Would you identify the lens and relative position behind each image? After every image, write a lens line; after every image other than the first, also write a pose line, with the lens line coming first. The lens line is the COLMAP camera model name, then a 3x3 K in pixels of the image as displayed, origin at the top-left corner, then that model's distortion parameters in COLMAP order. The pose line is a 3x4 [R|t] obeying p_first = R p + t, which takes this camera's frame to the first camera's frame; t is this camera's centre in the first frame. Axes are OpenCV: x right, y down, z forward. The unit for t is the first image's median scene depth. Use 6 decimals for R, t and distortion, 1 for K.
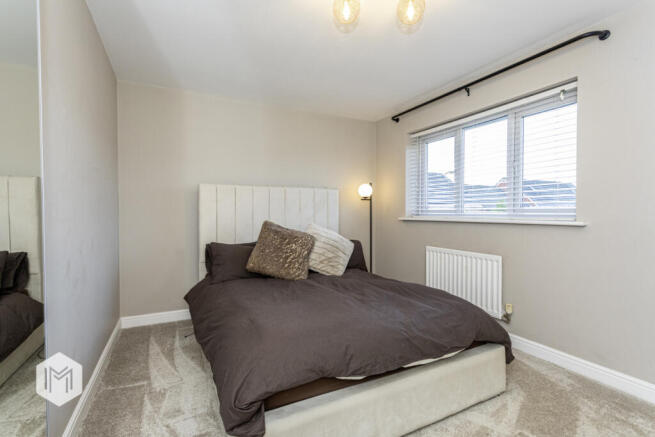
lens RADIAL K [[308.7, 0, 326.3], [0, 308.7, 218.0], [0, 0, 1]] dist [0.004612, -0.000908]
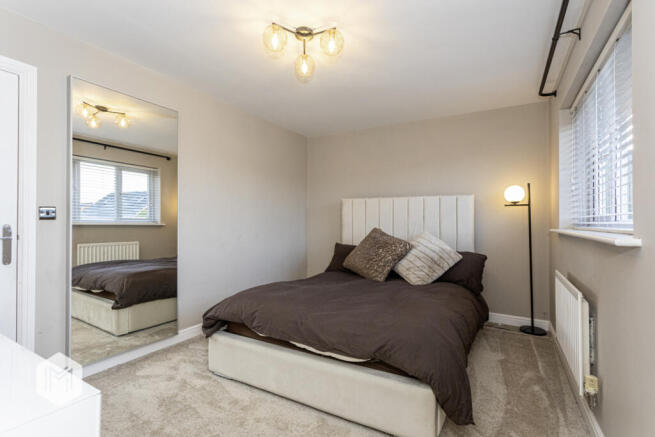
lens RADIAL K [[308.7, 0, 327.3], [0, 308.7, 218.1], [0, 0, 1]] dist [0.004612, -0.000908]
pose [[0.549804, -0.003544, -0.835286, 0.687074], [-0.014409, 0.999802, -0.013726, -0.009442], [0.835169, 0.019583, 0.549644, 0.204339]]
